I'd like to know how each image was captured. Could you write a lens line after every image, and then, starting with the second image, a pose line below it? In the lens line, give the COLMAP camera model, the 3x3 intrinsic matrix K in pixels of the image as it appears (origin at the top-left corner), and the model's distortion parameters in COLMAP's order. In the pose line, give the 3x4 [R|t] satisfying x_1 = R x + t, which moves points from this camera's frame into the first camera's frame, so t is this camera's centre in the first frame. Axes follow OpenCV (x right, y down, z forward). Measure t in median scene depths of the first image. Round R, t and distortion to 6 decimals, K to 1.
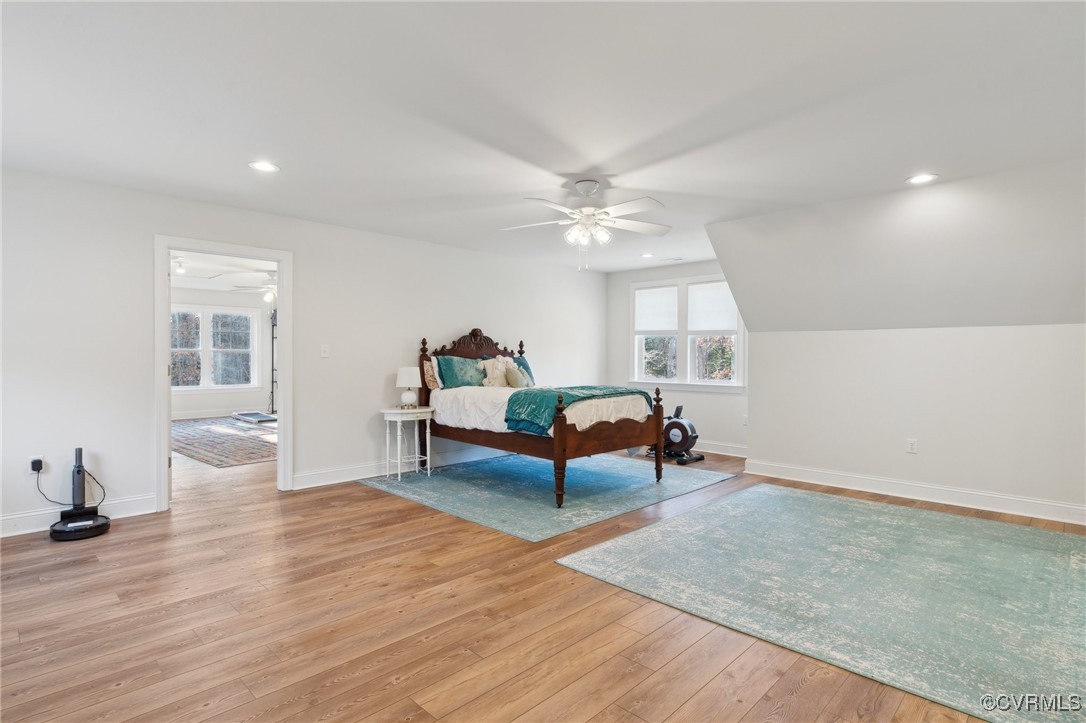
lens RADIAL K [[547.1, 0, 523.8], [0, 547.1, 364.0], [0, 0, 1]] dist [-0.002626, 0.001773]
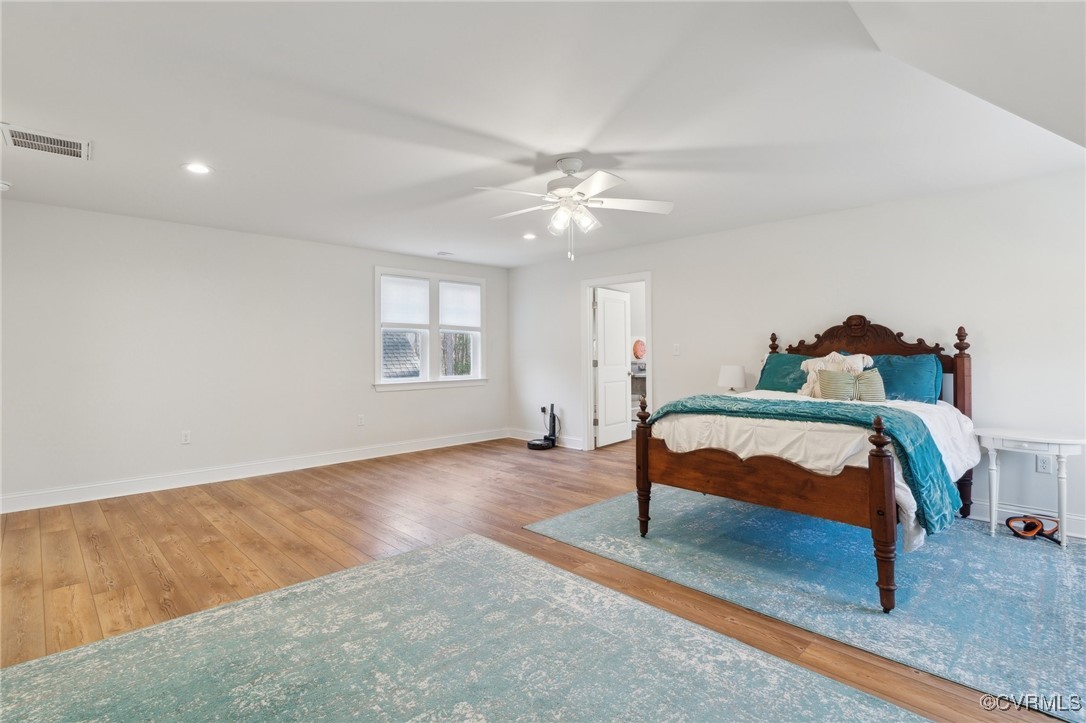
lens RADIAL K [[517.0, 0, 543.5], [0, 517.0, 350.2], [0, 0, 1]] dist [-0.003533, -0.000618]
pose [[0.011113, -0.010268, -0.999886, 0.919290], [-0.012068, 0.999873, -0.010402, -0.010324], [0.999865, 0.012182, 0.010988, 0.907810]]
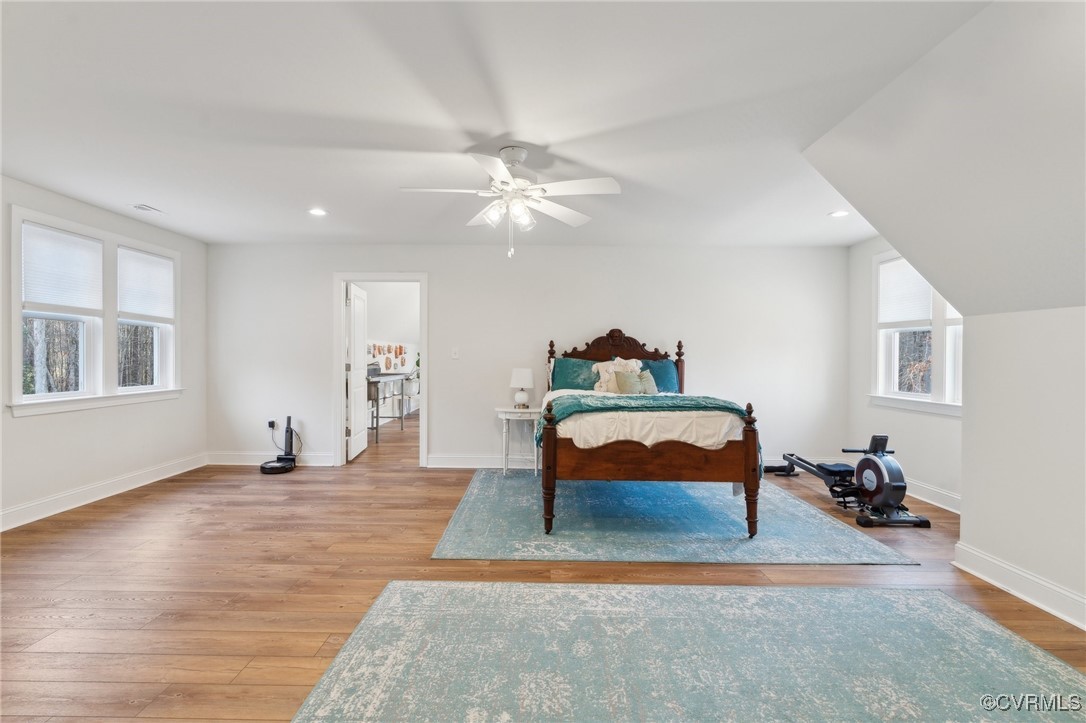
lens RADIAL K [[498.3, 0, 533.3], [0, 498.3, 362.6], [0, 0, 1]] dist [-0.007488, -0.000176]
pose [[0.710805, 0.008219, -0.703341, 0.647415], [-0.014341, 0.999893, -0.002809, -0.004393], [0.703243, 0.012083, 0.710847, 0.459737]]
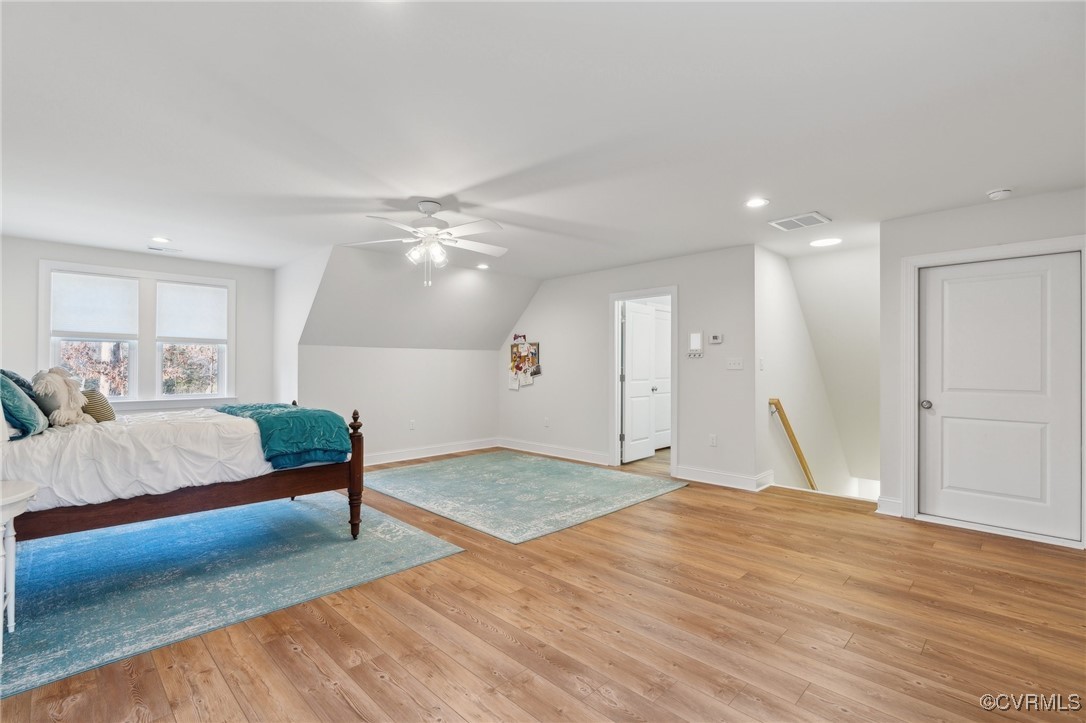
lens RADIAL K [[498.3, 0, 533.3], [0, 498.3, 362.6], [0, 0, 1]] dist [-0.007488, -0.000176]
pose [[-0.003215, 0.005443, 0.999980, -0.807295], [0.014157, 0.999885, -0.005397, -0.015461], [-0.999895, 0.014139, -0.003292, 0.770427]]
